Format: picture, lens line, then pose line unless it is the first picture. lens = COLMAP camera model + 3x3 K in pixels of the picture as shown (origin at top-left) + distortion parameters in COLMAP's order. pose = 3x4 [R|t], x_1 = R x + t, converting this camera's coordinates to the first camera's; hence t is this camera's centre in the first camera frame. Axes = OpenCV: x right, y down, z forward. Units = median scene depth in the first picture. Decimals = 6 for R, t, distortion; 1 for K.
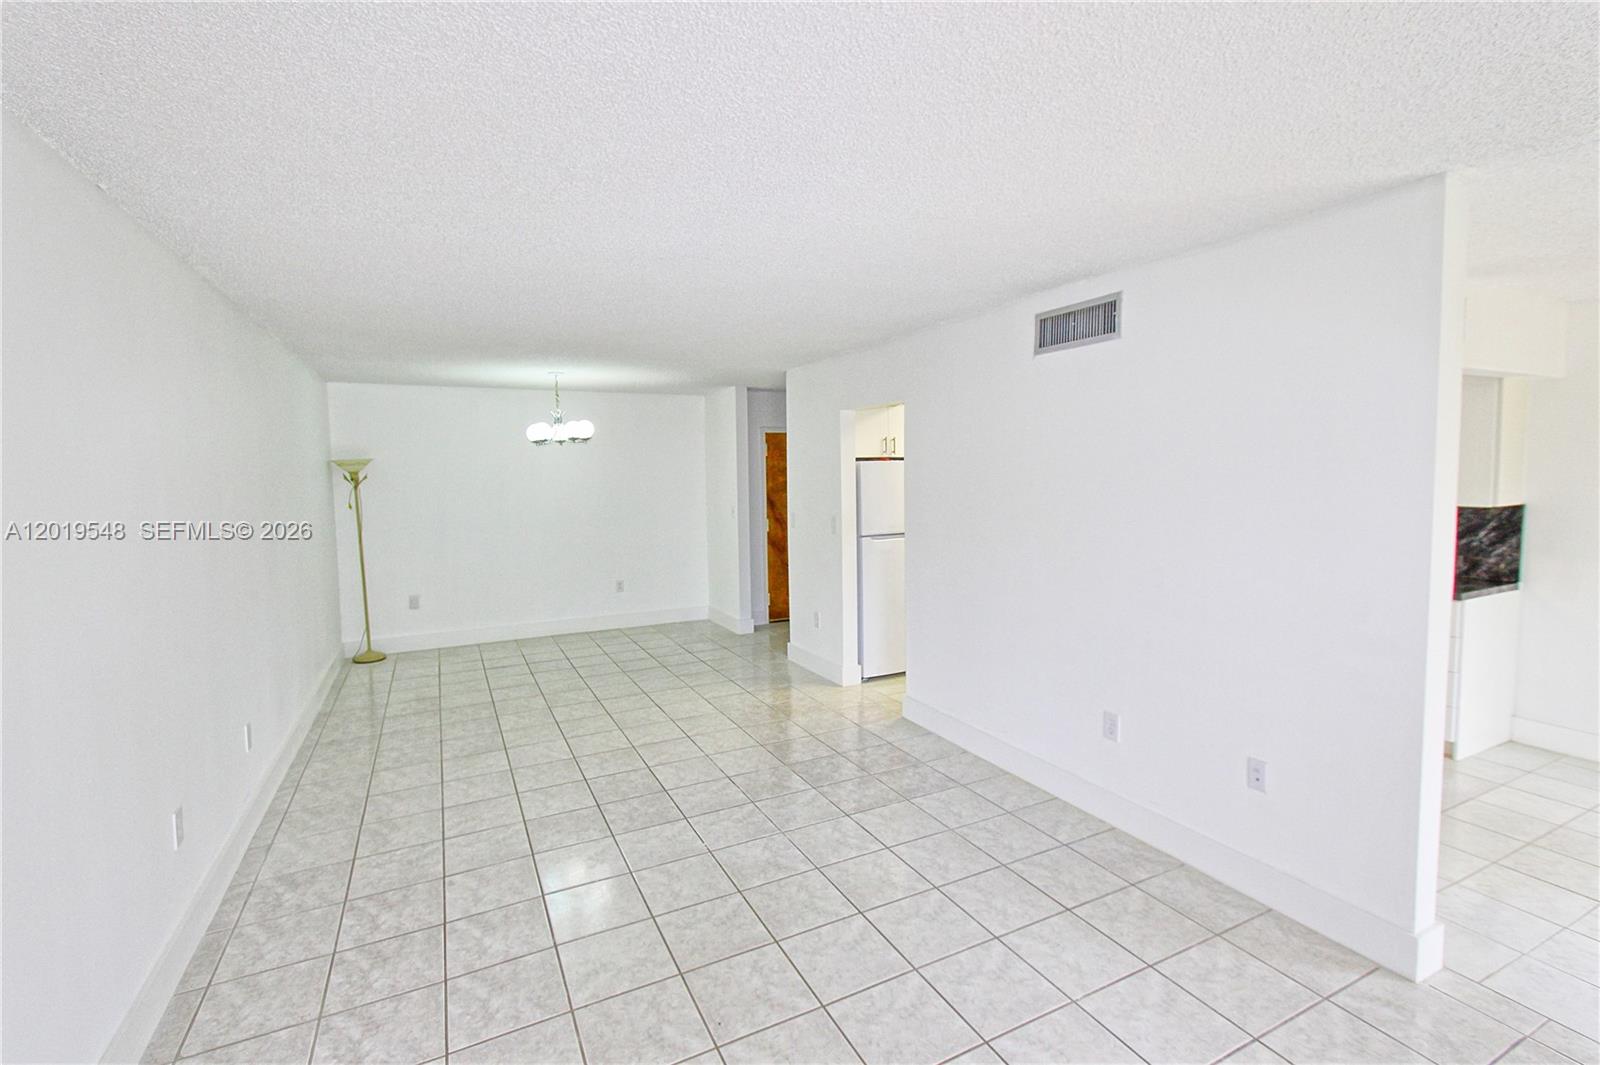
lens RADIAL K [[731.1, 0, 800.7], [0, 731.1, 520.4], [0, 0, 1]] dist [-0.015110, 0.017553]
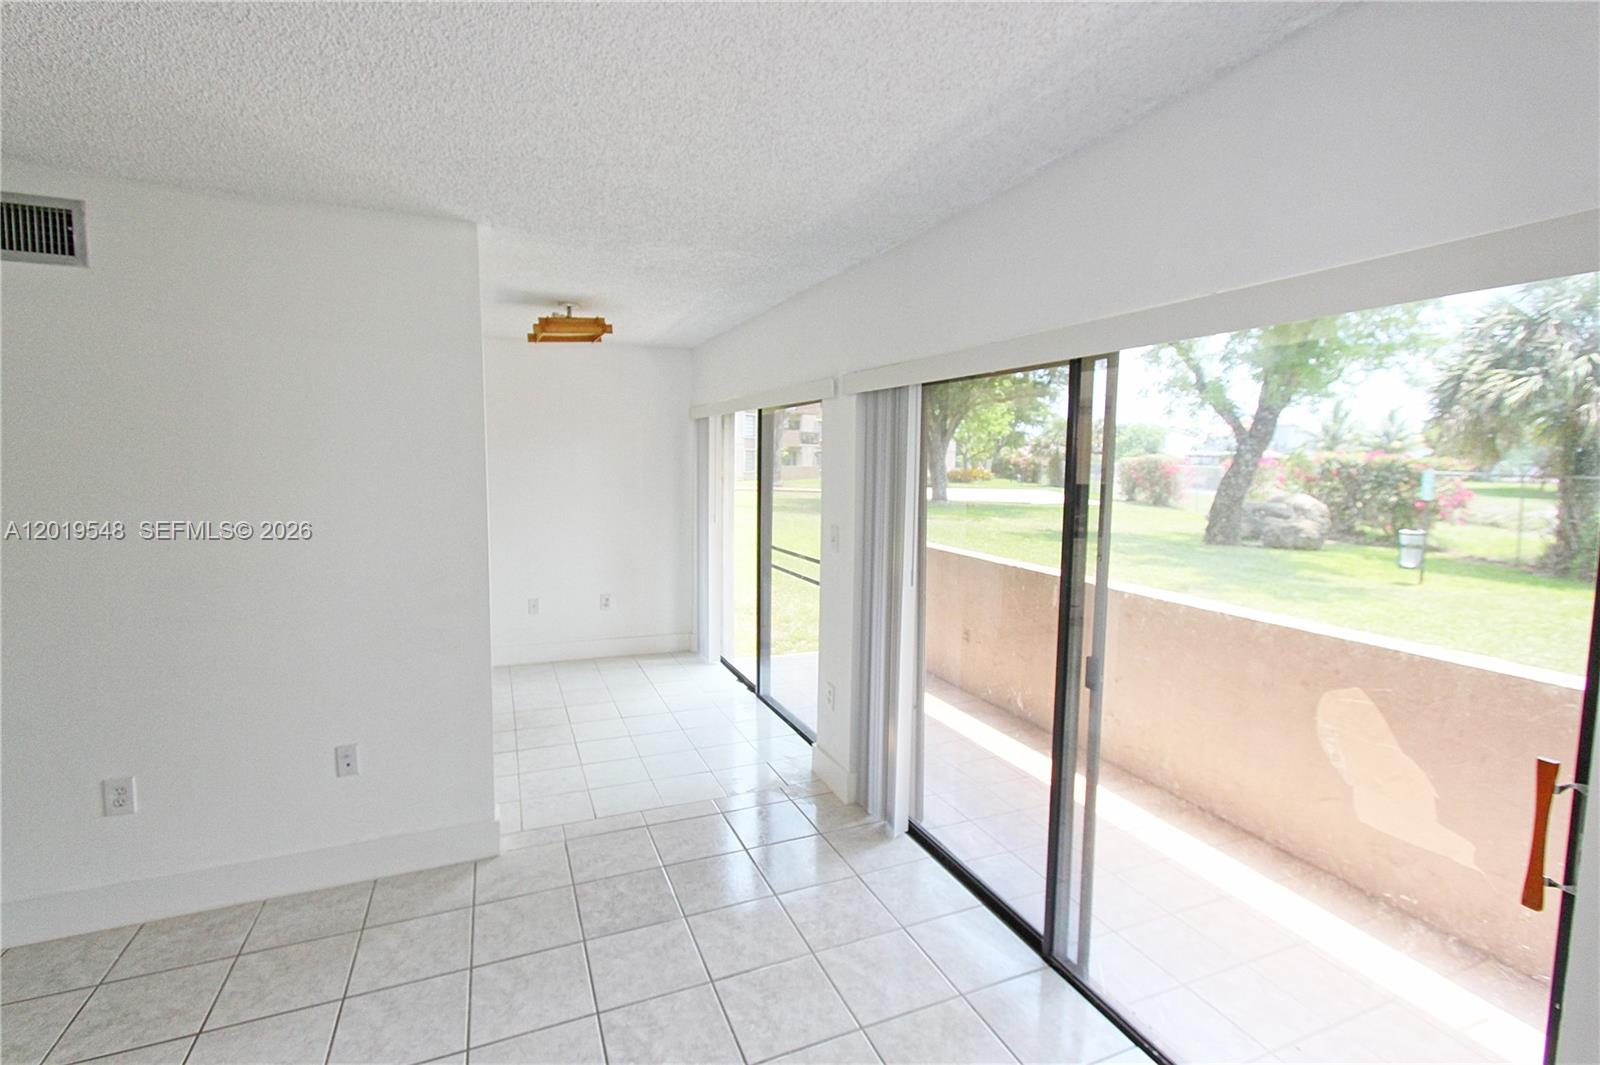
lens RADIAL K [[731.1, 0, 800.7], [0, 731.1, 520.4], [0, 0, 1]] dist [-0.015110, 0.017553]
pose [[0.068194, -0.064820, 0.995564, -0.287021], [0.059211, 0.996391, 0.060818, -0.000405], [-0.995913, 0.054801, 0.071786, 0.281949]]
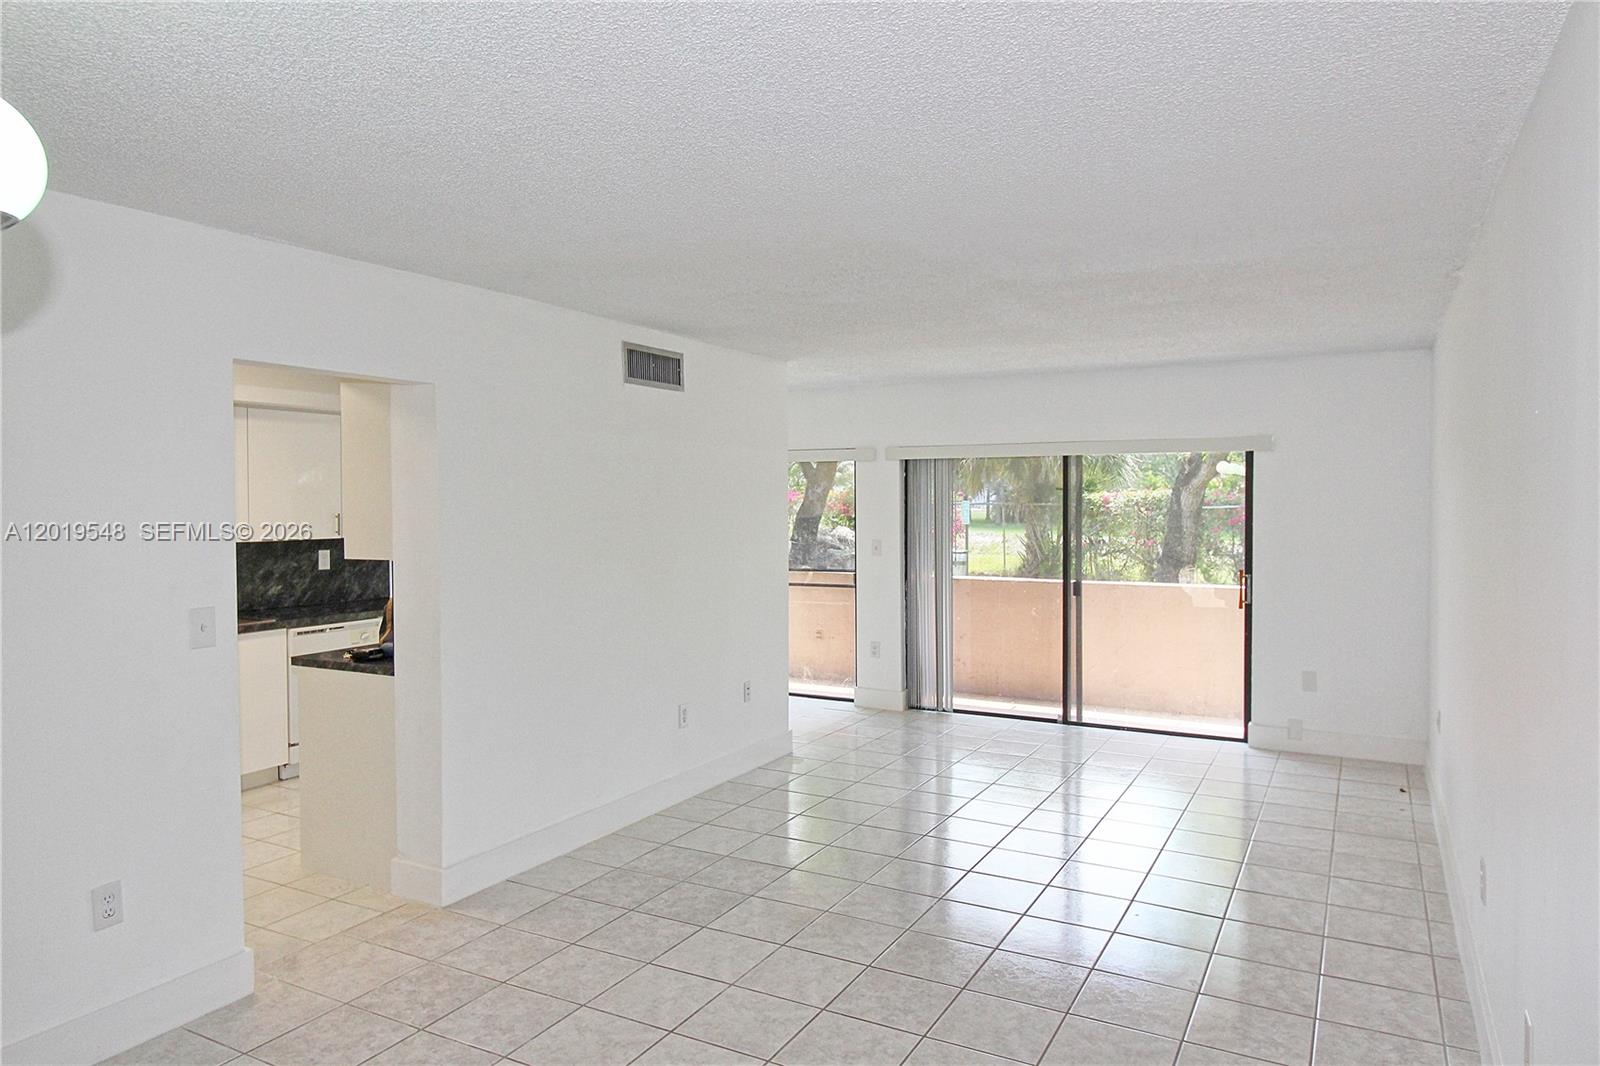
lens RADIAL K [[1022.6, 0, 803.2], [0, 1022.6, 526.6], [0, 0, 1]] dist [0.023873, -0.022569]
pose [[-0.567441, -0.005069, 0.823399, -1.218353], [0.069359, 0.996133, 0.053930, -0.114388], [-0.820488, 0.087712, -0.564895, 2.036645]]
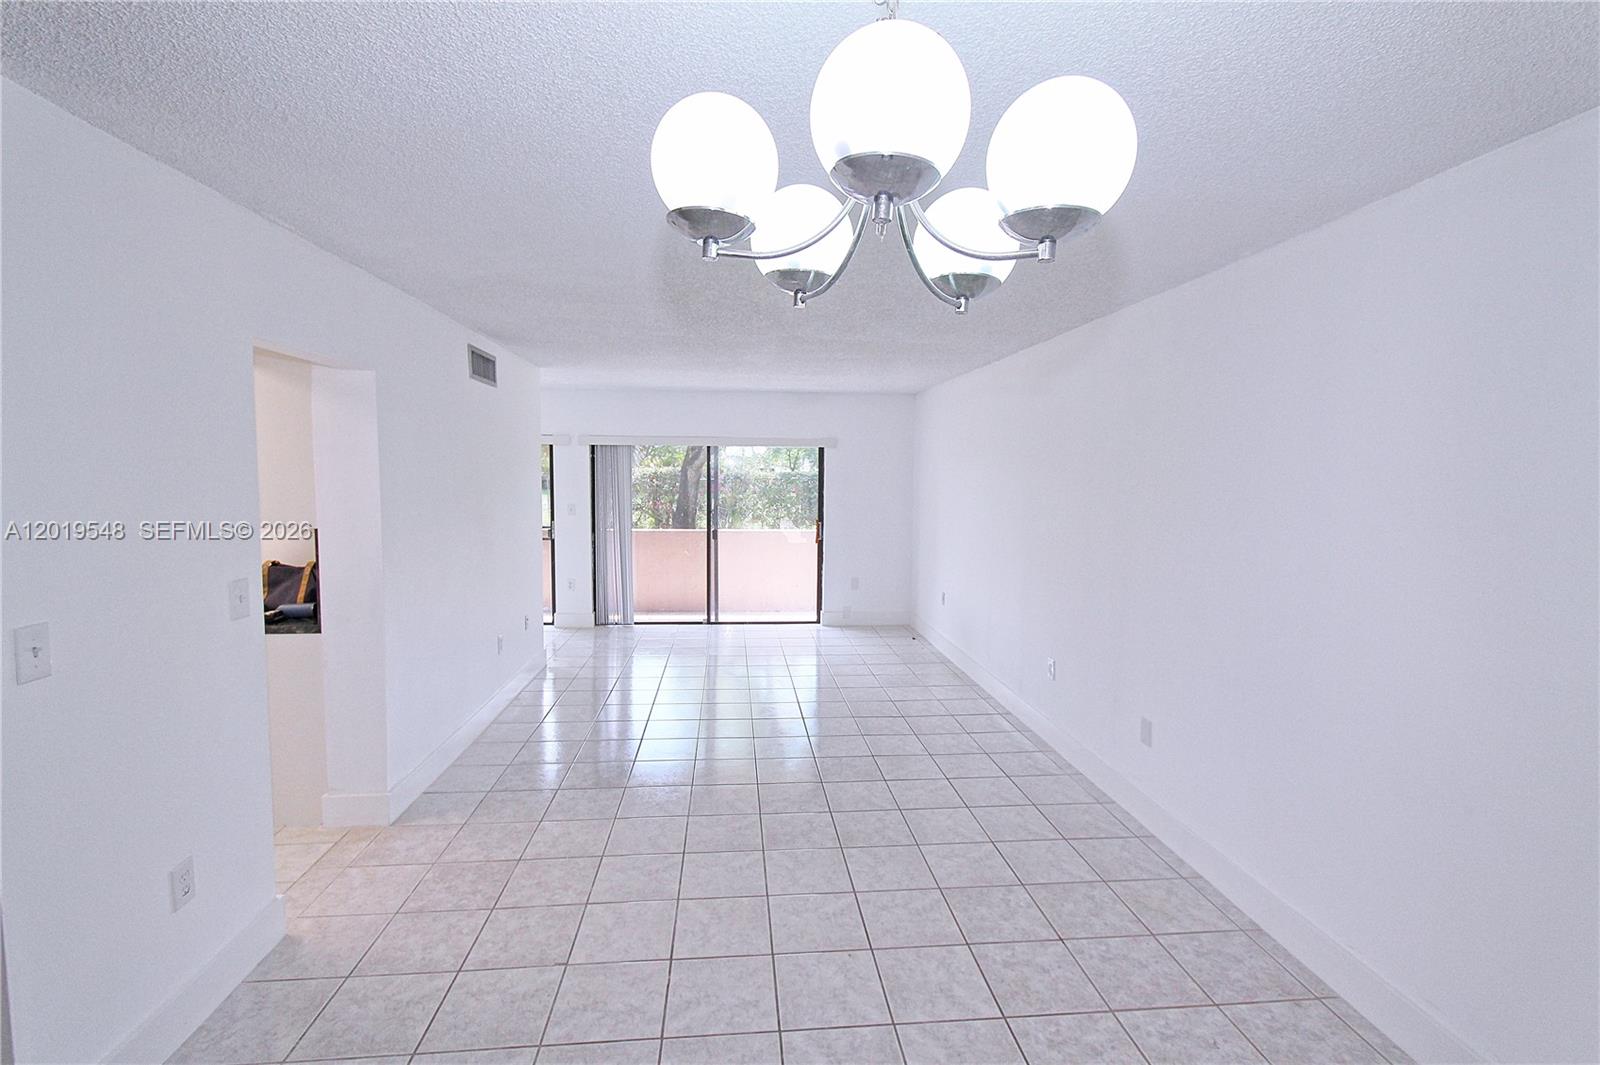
lens RADIAL K [[731.1, 0, 800.7], [0, 731.1, 520.4], [0, 0, 1]] dist [-0.015110, 0.017553]
pose [[-0.932157, -0.019395, 0.361536, -0.797031], [0.027408, 0.991919, 0.123880, -0.161303], [-0.361017, 0.125384, -0.924092, 2.473676]]
